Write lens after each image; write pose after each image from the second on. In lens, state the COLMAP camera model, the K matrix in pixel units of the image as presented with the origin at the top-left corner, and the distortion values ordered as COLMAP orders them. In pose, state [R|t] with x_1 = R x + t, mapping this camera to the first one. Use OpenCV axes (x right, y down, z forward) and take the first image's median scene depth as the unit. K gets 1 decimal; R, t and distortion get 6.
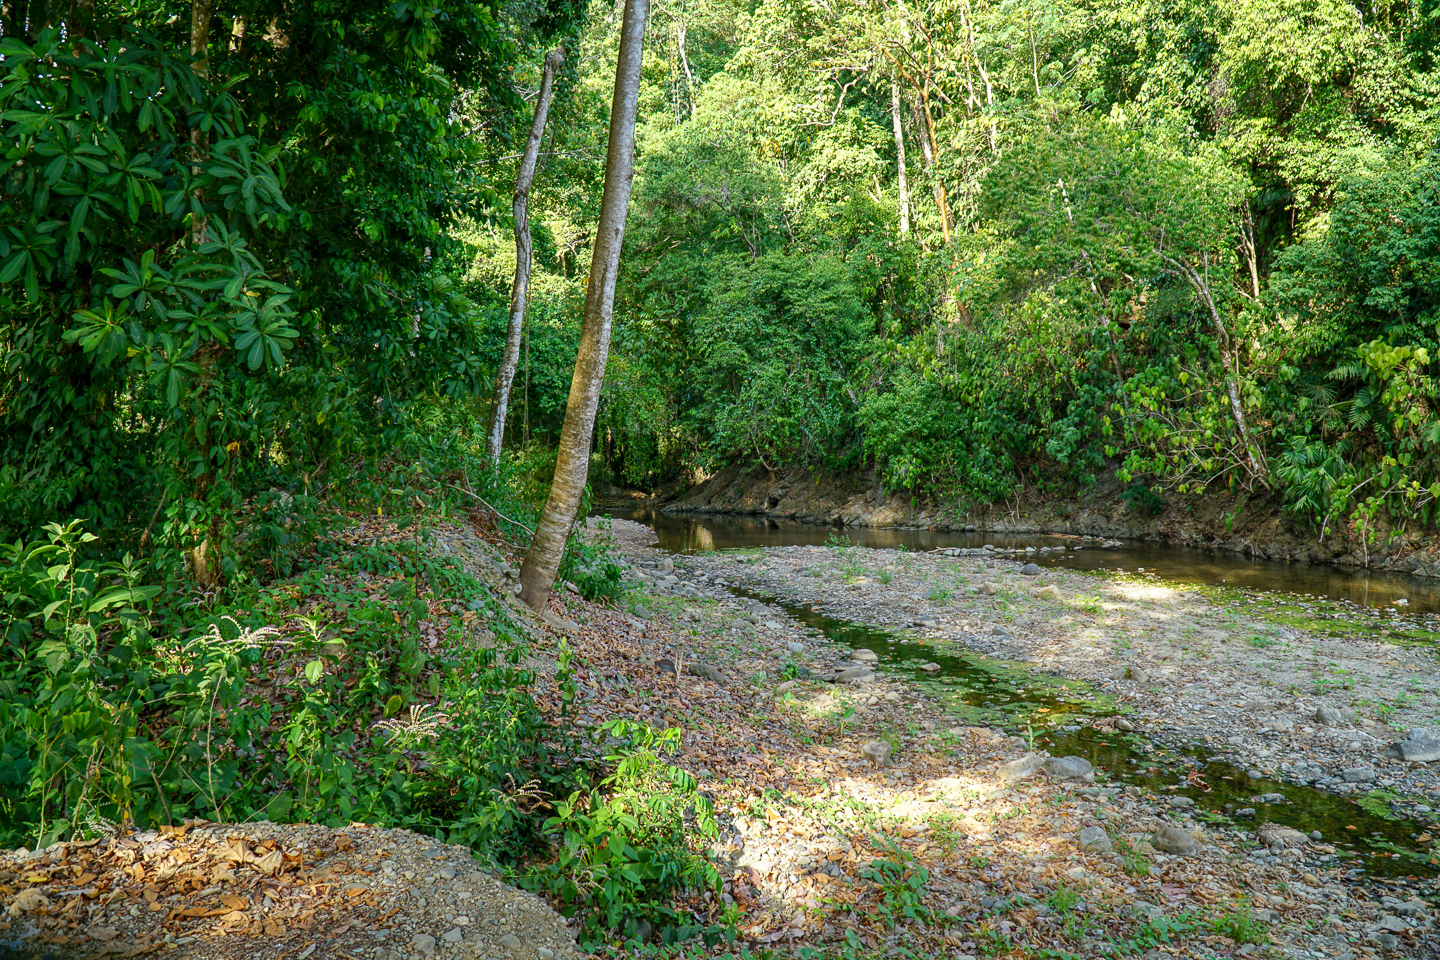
lens RADIAL K [[1100.7, 0, 719.2], [0, 1100.7, 477.1], [0, 0, 1]] dist [-0.028302, -0.004796]
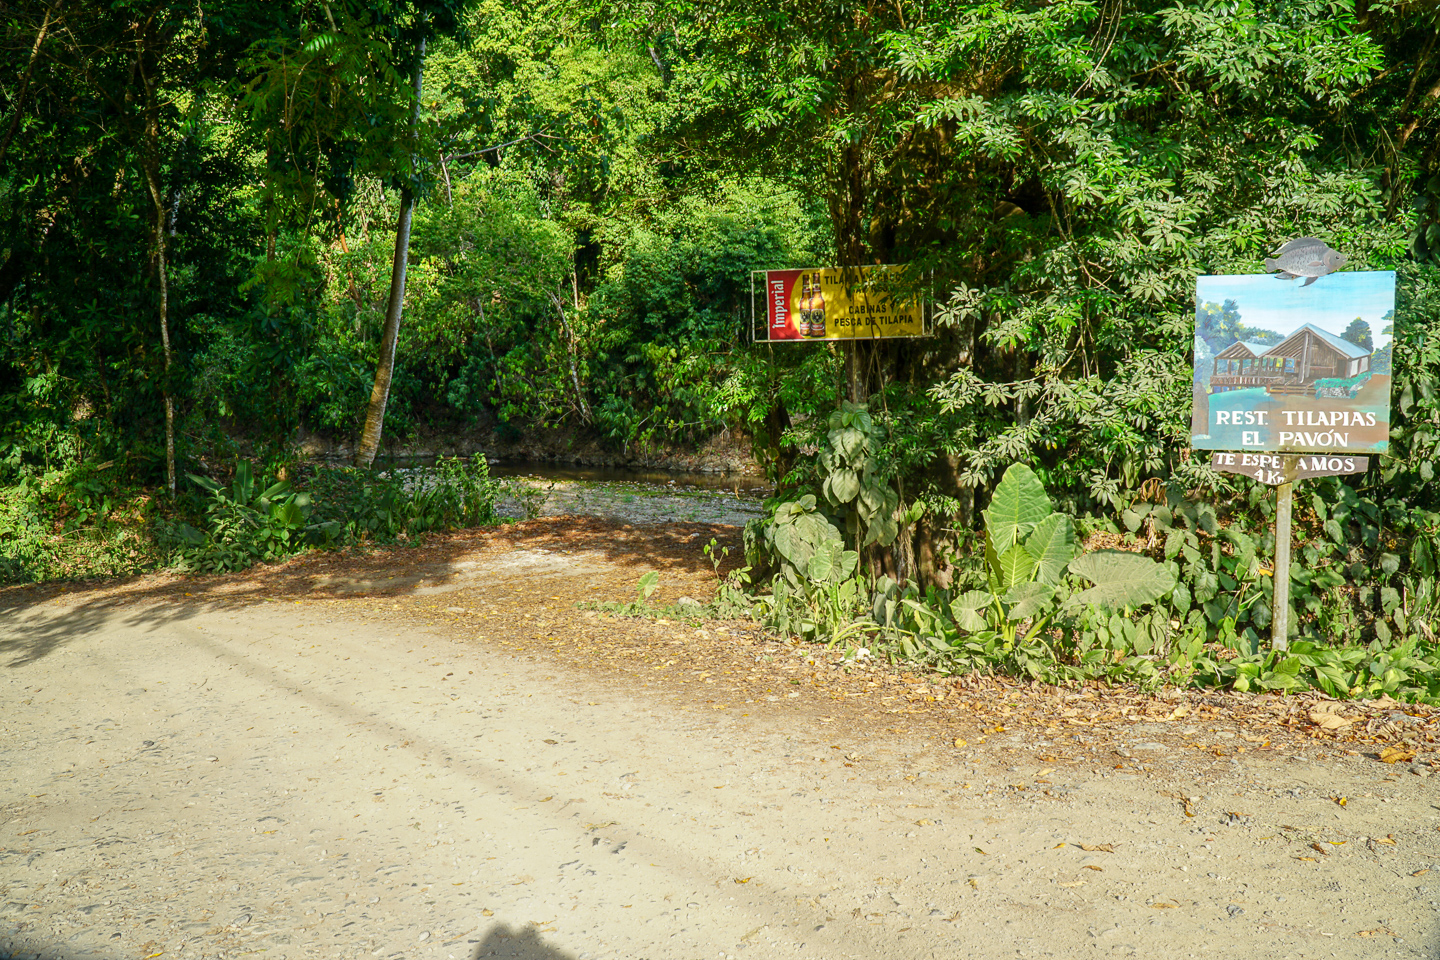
lens RADIAL K [[1100.7, 0, 720.0], [0, 1100.7, 480.7], [0, 0, 1]] dist [-0.028302, -0.004796]
pose [[0.777368, -0.058872, 0.626285, -0.429225], [0.013430, 0.996937, 0.077044, -0.031651], [-0.628903, -0.051481, 0.775778, -0.468049]]
